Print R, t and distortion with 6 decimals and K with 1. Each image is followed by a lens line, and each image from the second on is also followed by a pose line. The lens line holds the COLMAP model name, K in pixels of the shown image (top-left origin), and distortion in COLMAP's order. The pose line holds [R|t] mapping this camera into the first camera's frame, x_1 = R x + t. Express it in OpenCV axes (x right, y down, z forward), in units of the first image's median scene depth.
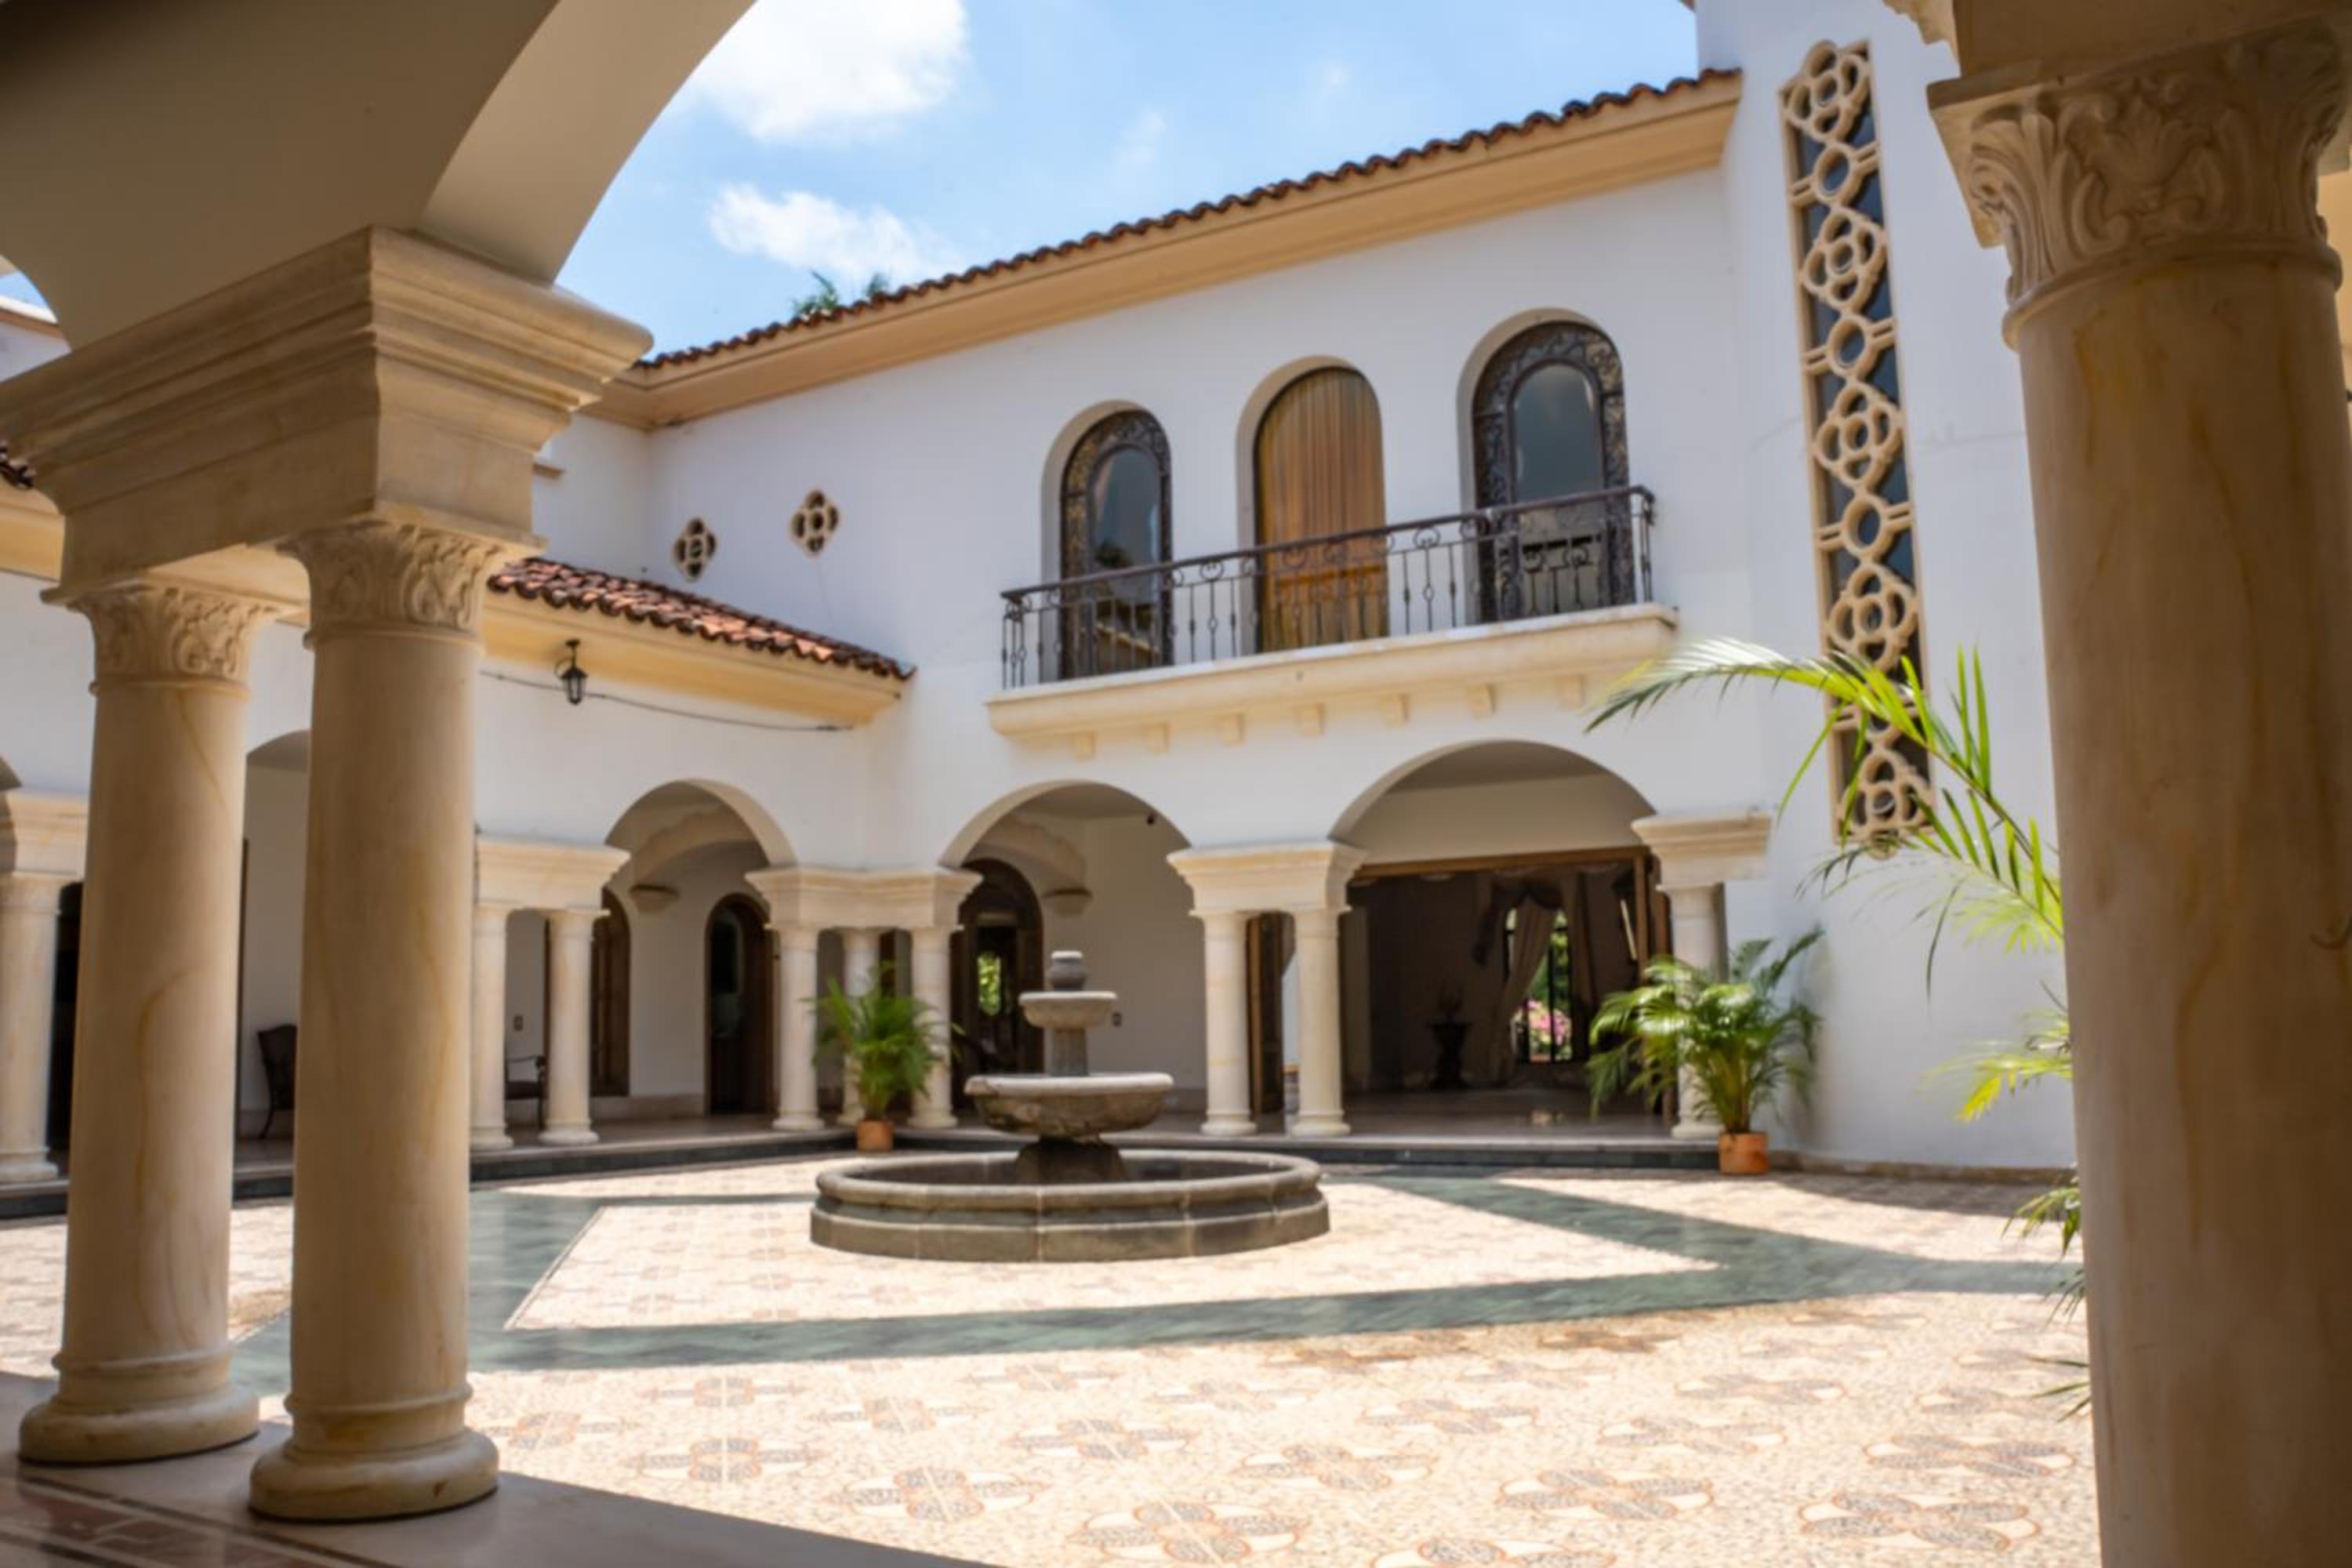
lens RADIAL K [[1920.2, 0, 1176.0], [0, 1920.2, 784.0], [0, 0, 1]] dist [-0.201269, 0.200195]
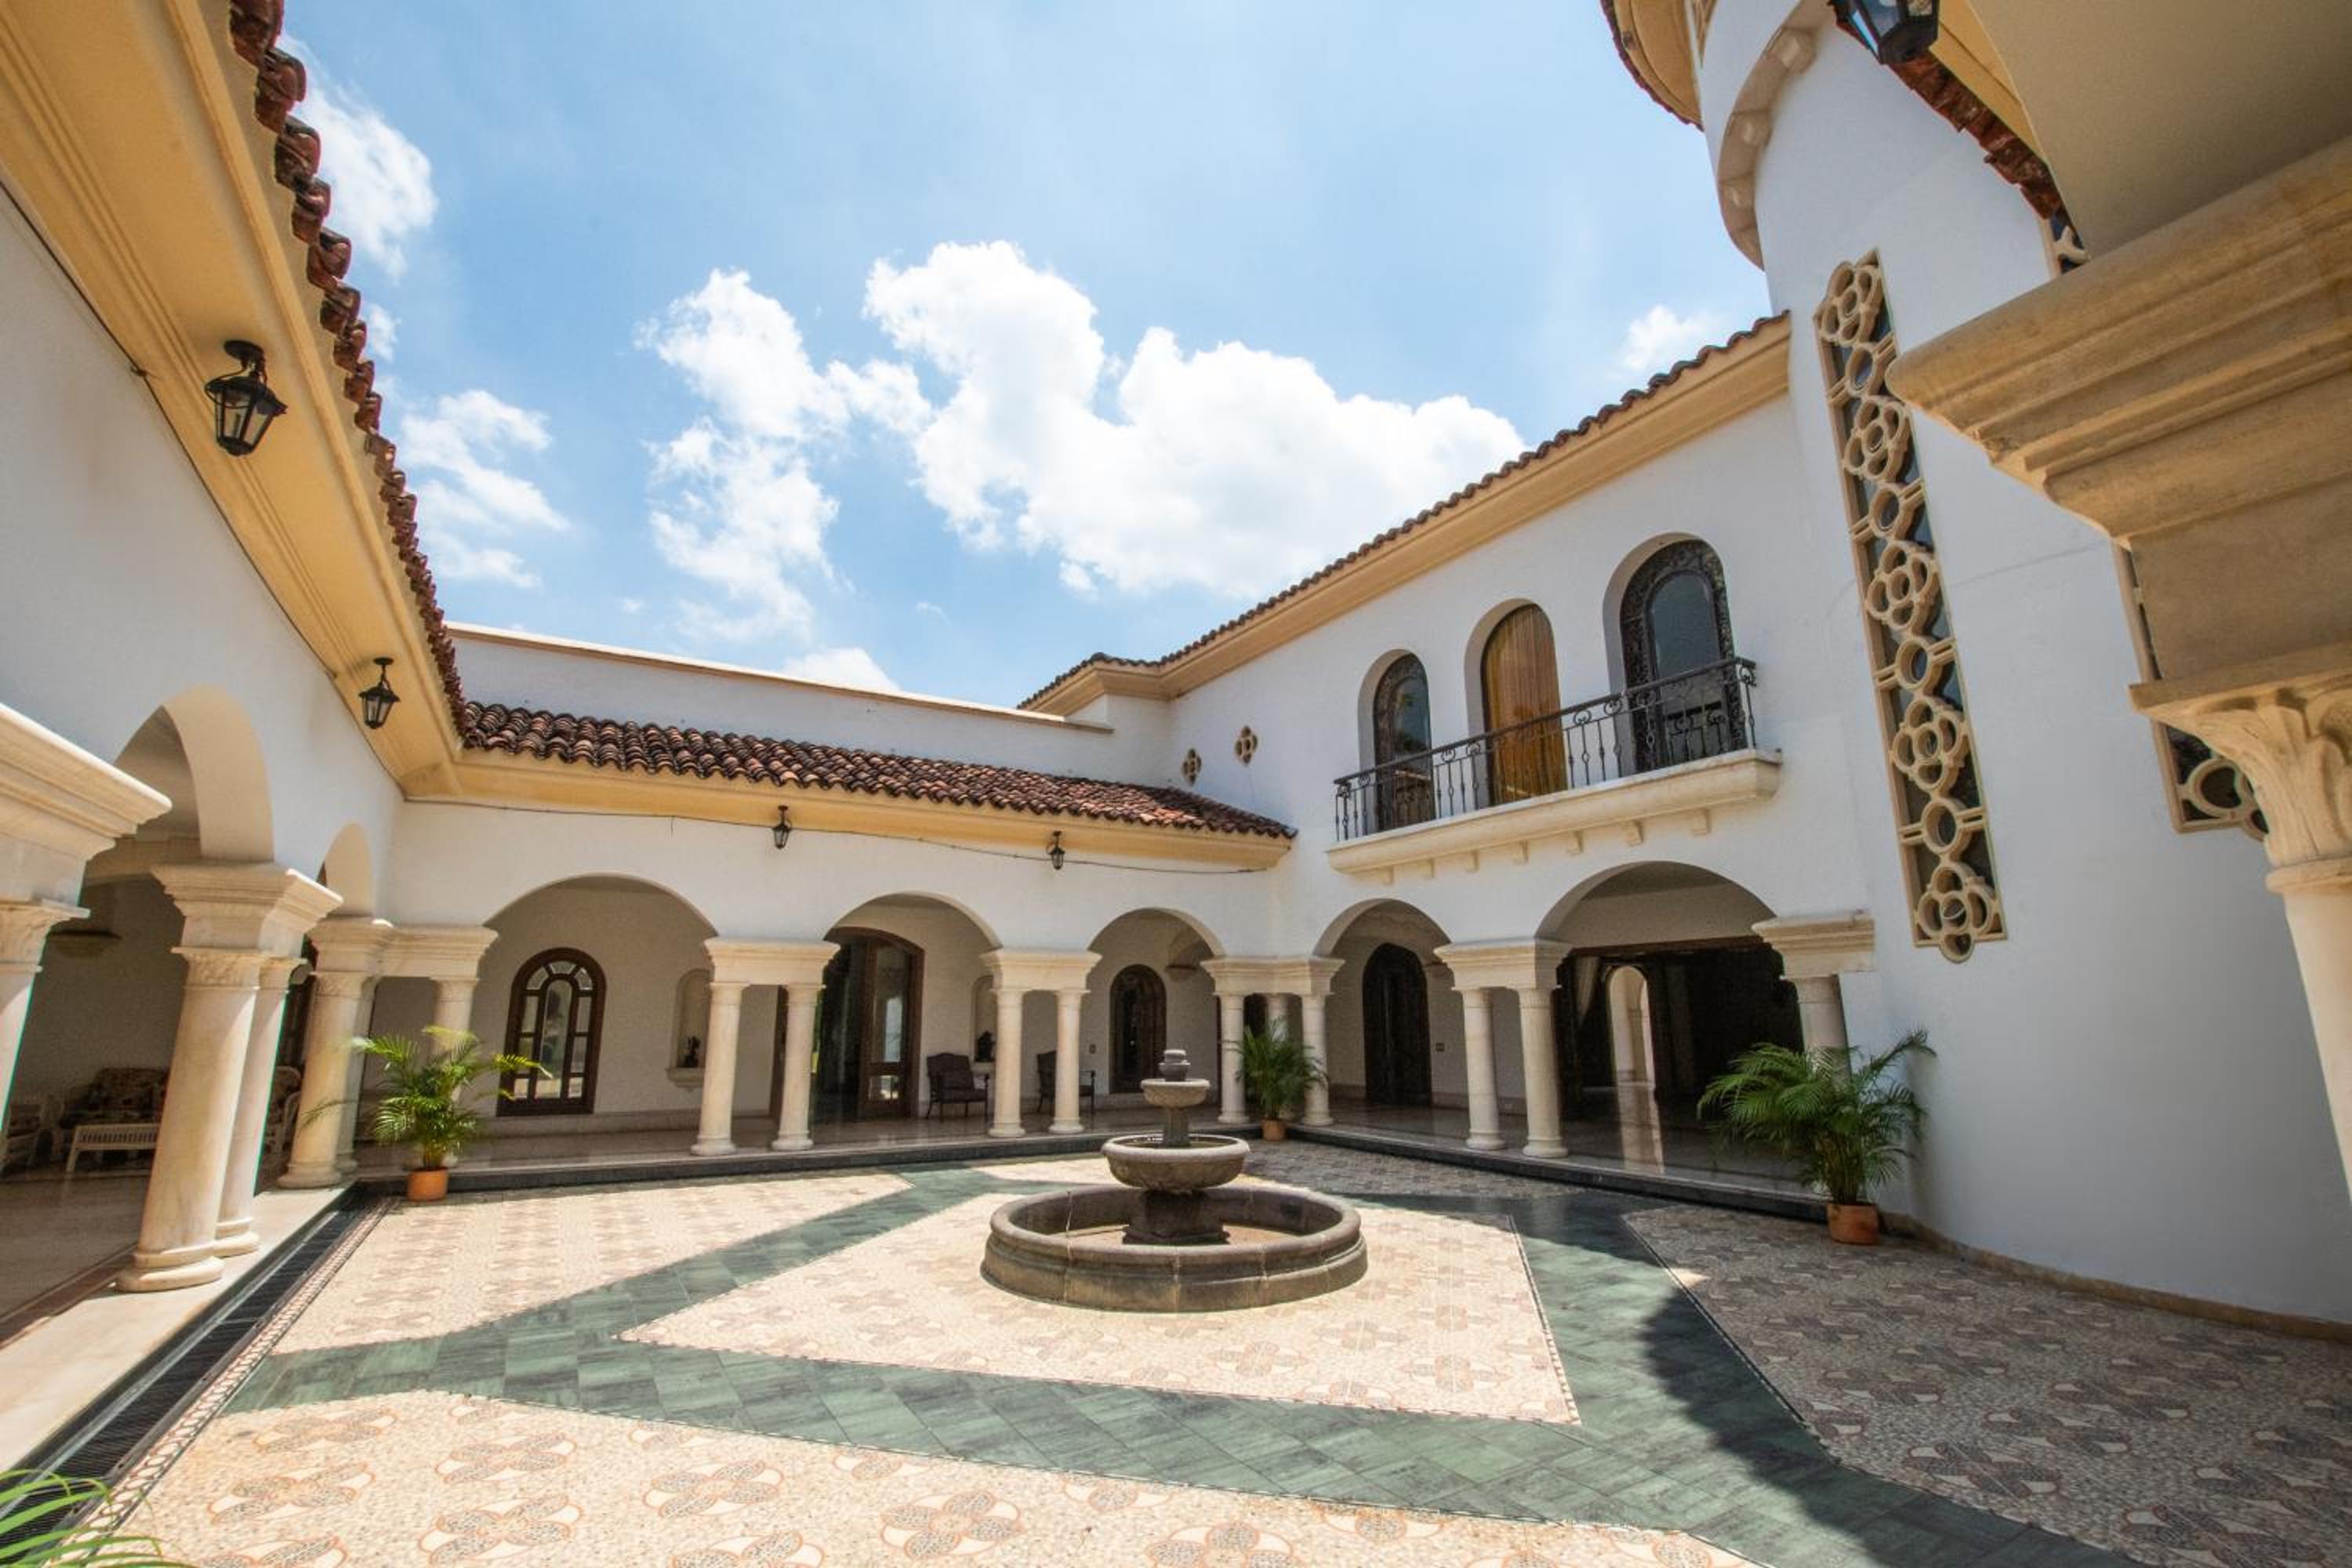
lens RADIAL K [[1033.9, 0, 1166.2], [0, 1033.9, 784.2], [0, 0, 1]] dist [-0.031397, 0.001363]
pose [[0.885632, -0.086858, -0.456192, 0.195383], [0.046162, 0.993953, -0.099628, -0.020228], [0.462087, 0.067175, 0.884287, 0.202588]]
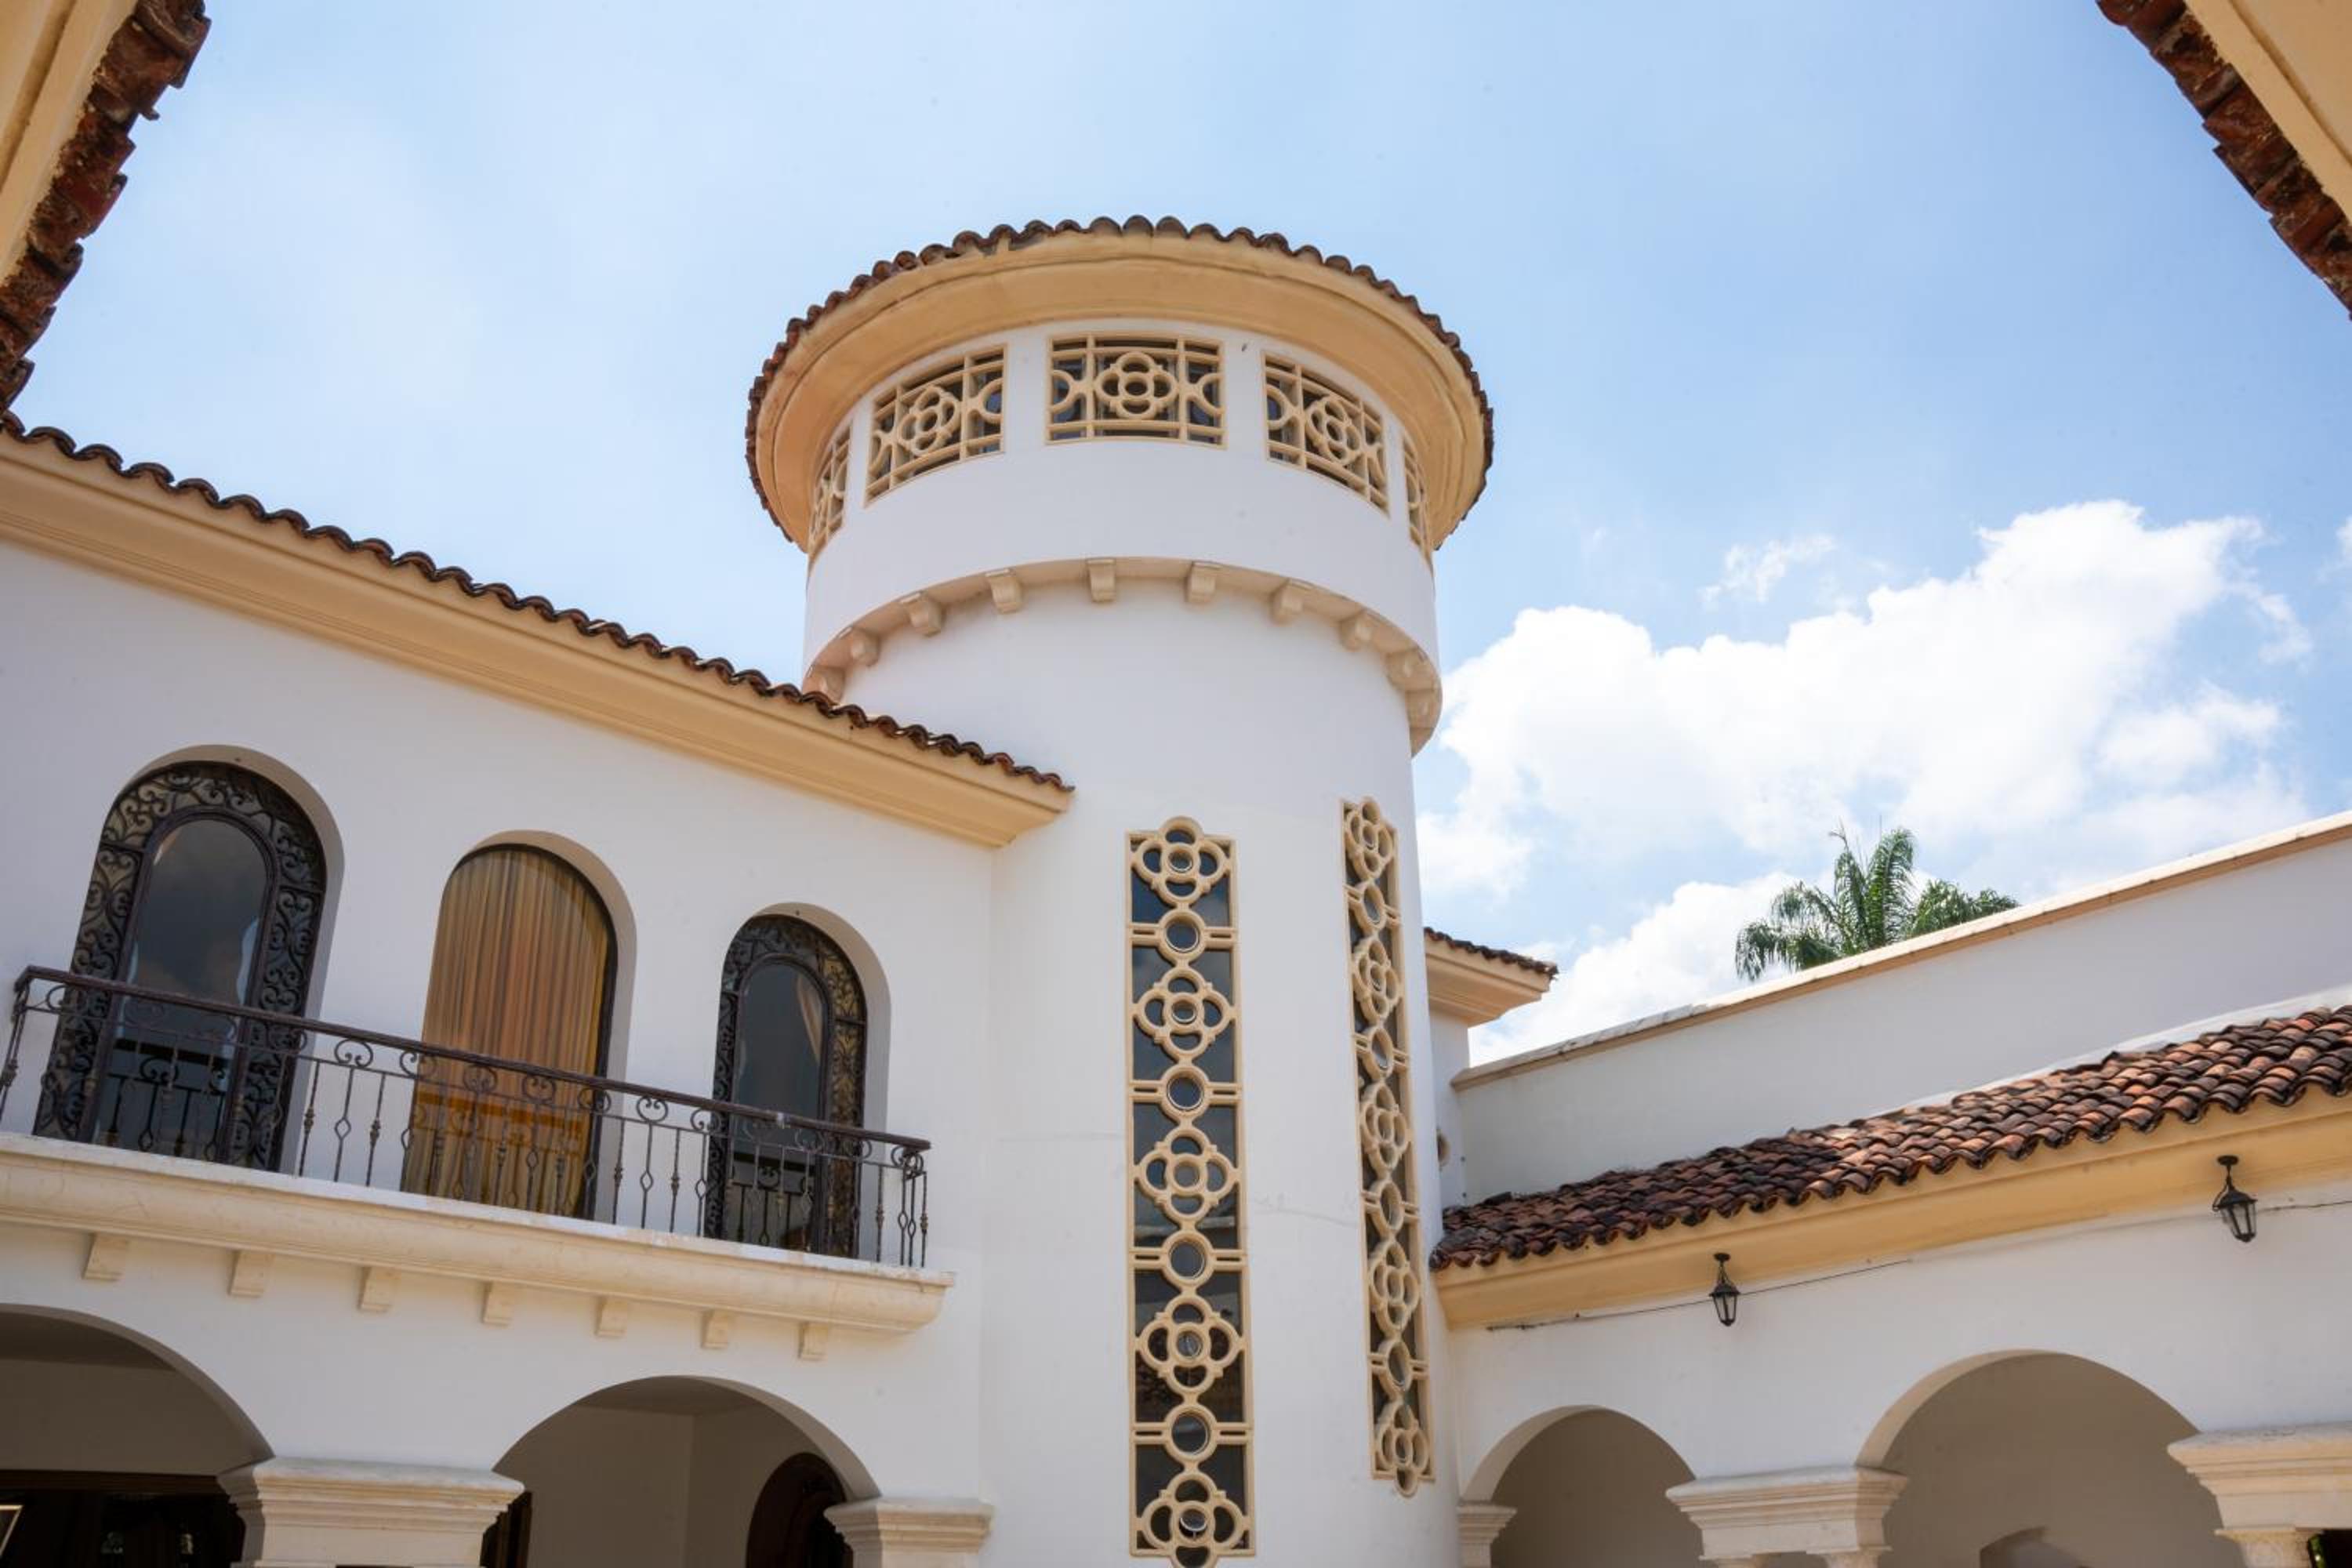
lens RADIAL K [[1920.2, 0, 1176.0], [0, 1920.2, 784.0], [0, 0, 1]] dist [-0.201269, 0.200195]
pose [[0.270525, 0.409656, 0.871205, -0.576892], [-0.107267, 0.912139, -0.395596, 0.039213], [-0.956718, 0.013568, 0.290699, 0.551337]]
